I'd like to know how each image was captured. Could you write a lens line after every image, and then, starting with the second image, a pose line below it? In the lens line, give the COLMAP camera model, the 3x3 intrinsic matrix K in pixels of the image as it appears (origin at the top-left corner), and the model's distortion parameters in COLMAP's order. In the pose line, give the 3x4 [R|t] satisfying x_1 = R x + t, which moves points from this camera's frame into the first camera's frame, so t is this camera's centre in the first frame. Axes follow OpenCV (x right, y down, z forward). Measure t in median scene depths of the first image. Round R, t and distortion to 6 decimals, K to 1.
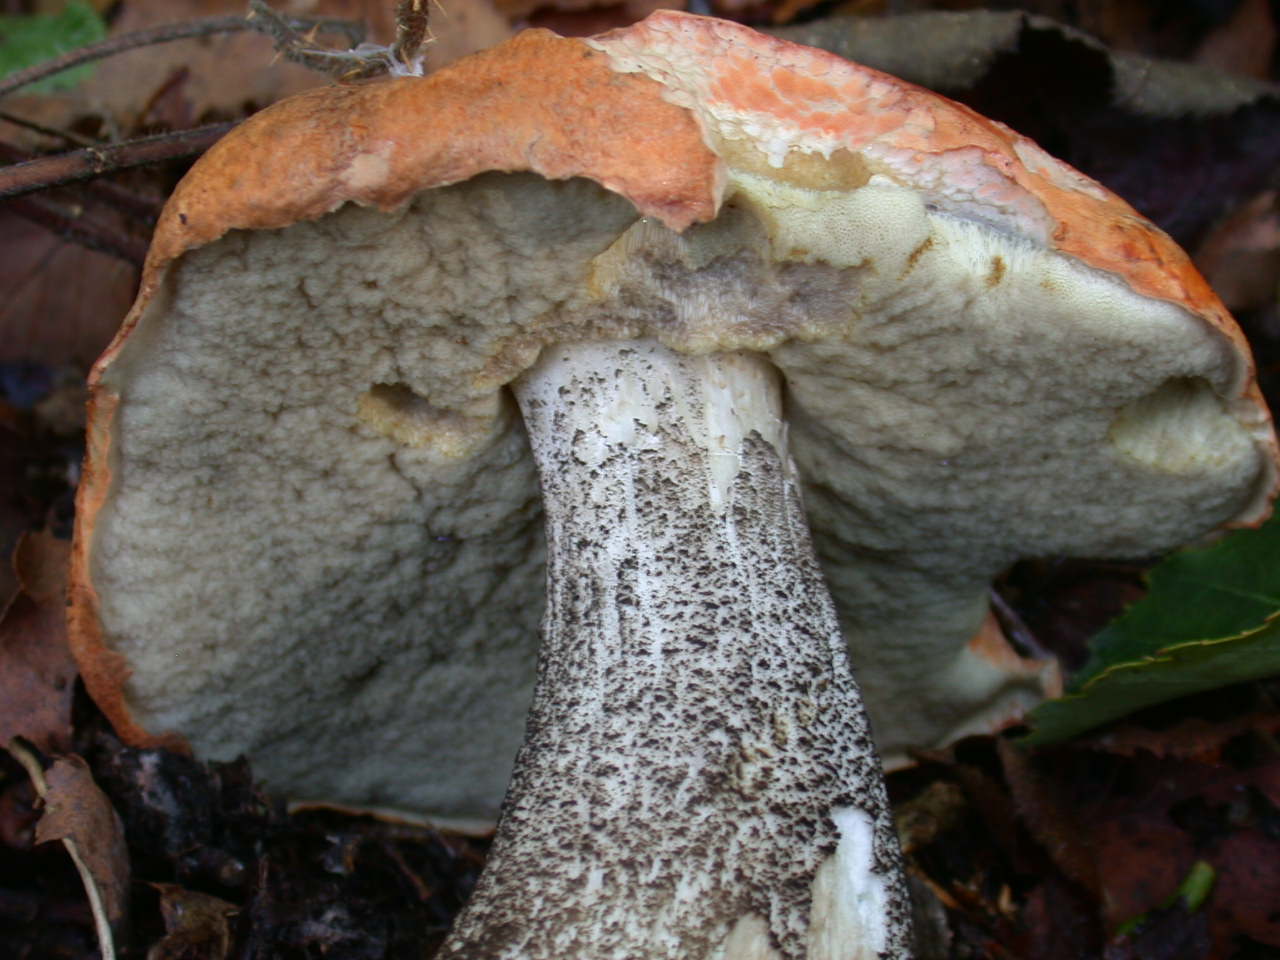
lens RADIAL K [[4146.5, 0, 641.9], [0, 4146.5, 481.6], [0, 0, 1]] dist [0.582967, 0.000000]
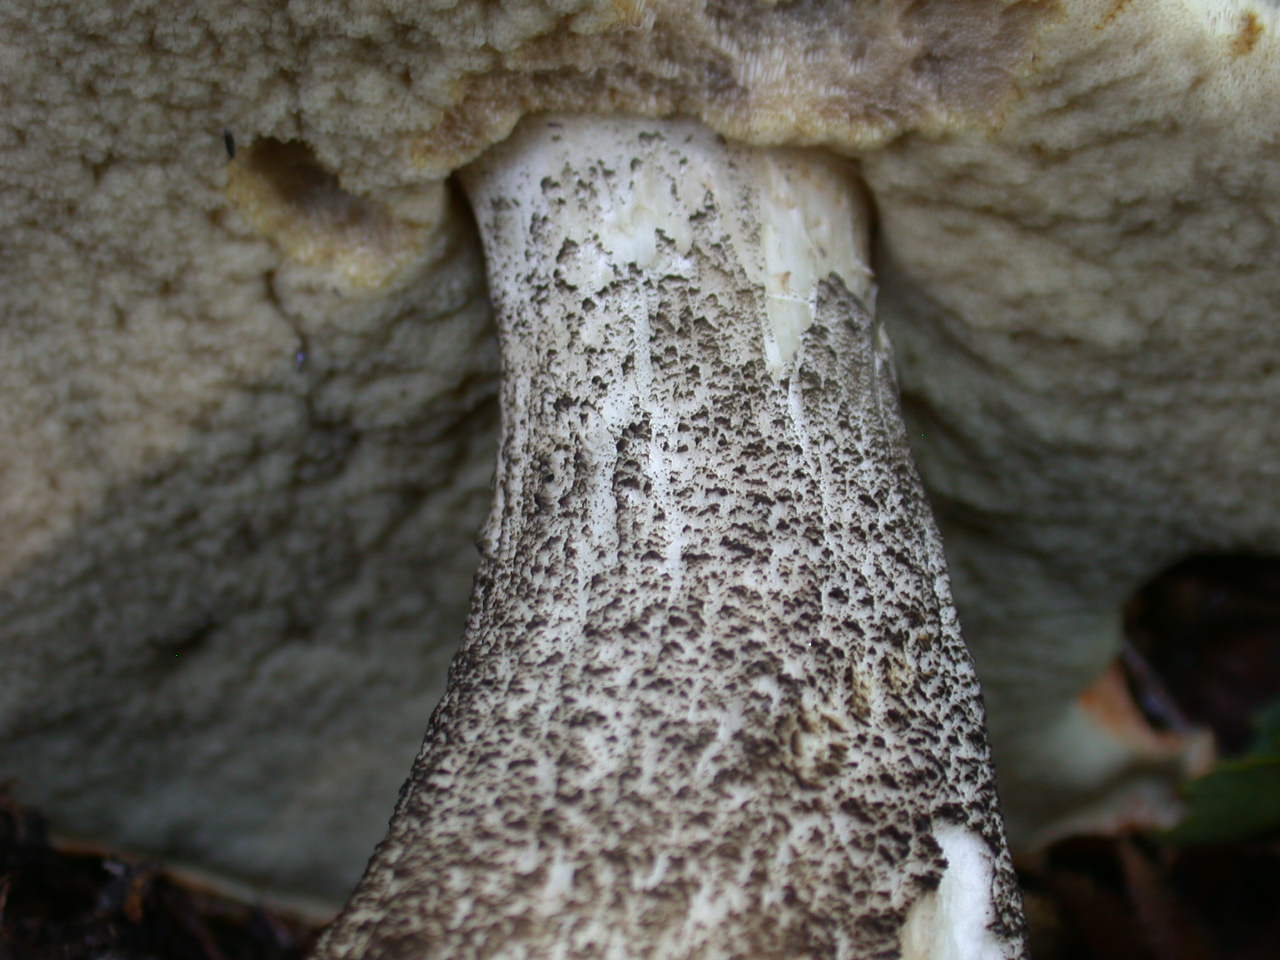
lens RADIAL K [[4496.5, 0, 643.0], [0, 4496.5, 480.2], [0, 0, 1]] dist [0.808518, 0.000000]
pose [[0.994350, 0.095929, 0.045460, -0.032977], [-0.090761, 0.990362, -0.104617, 0.100070], [-0.055058, 0.099900, 0.993473, 0.311233]]
